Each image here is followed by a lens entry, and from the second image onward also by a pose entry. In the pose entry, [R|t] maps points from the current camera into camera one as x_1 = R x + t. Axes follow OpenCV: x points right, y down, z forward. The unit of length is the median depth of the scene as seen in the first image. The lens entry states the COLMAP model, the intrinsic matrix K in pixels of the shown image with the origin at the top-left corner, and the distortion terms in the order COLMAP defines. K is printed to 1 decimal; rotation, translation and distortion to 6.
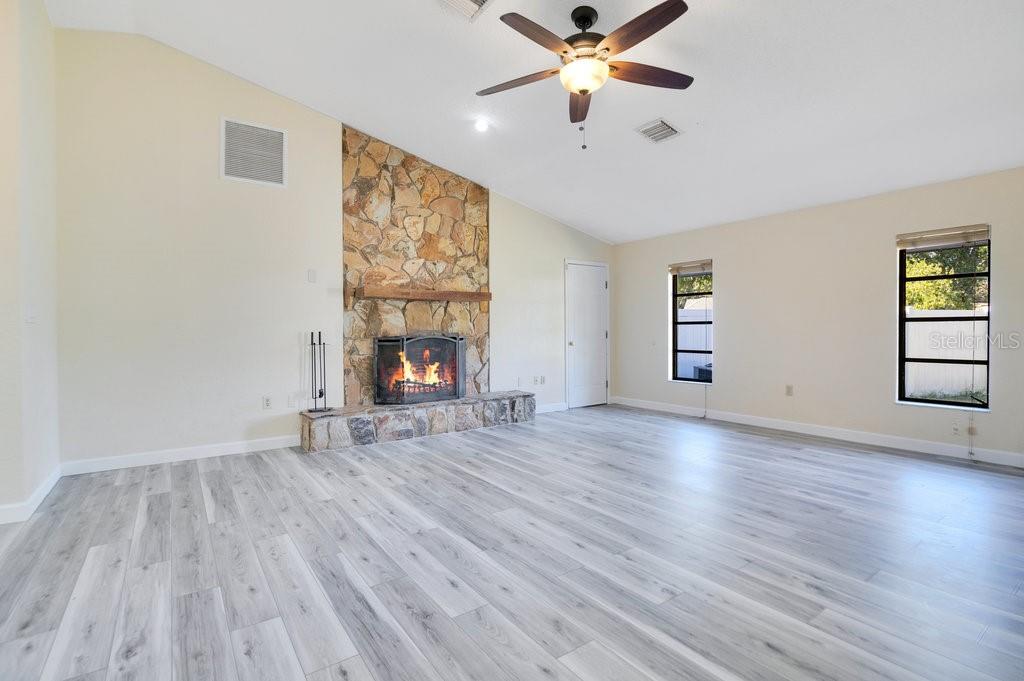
lens RADIAL K [[491.8, 0, 503.6], [0, 491.8, 342.2], [0, 0, 1]] dist [-0.024332, -0.000296]
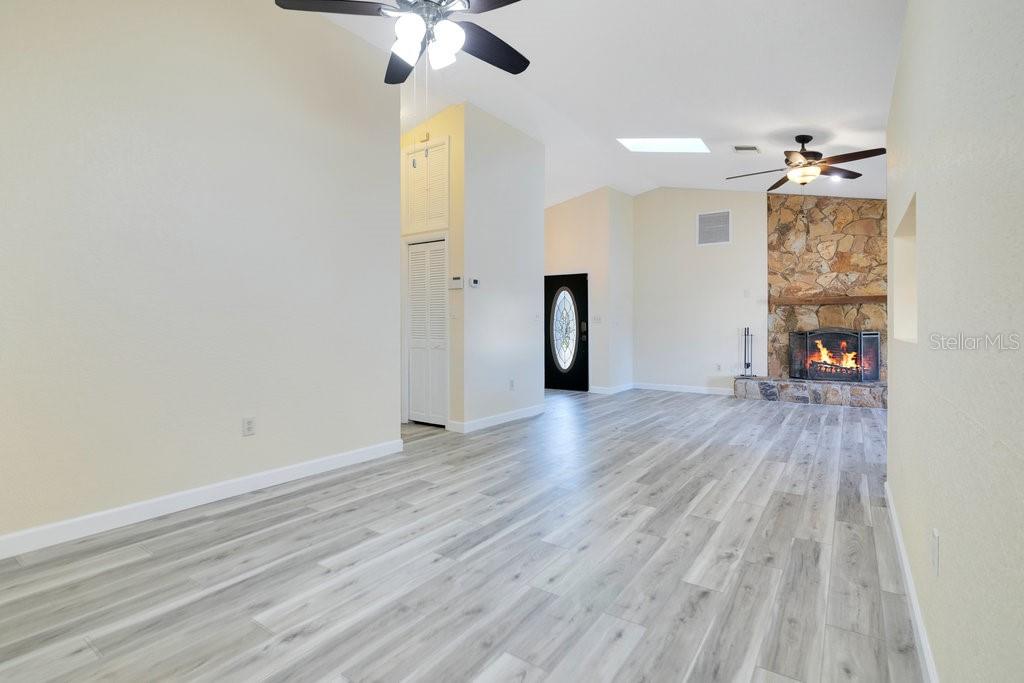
lens RADIAL K [[491.8, 0, 499.4], [0, 491.8, 318.0], [0, 0, 1]] dist [-0.024332, -0.000296]
pose [[0.345182, -0.011669, -0.938463, 0.777879], [-0.026918, 0.999388, -0.022327, 0.005889], [0.938150, 0.032969, 0.344657, -0.302677]]
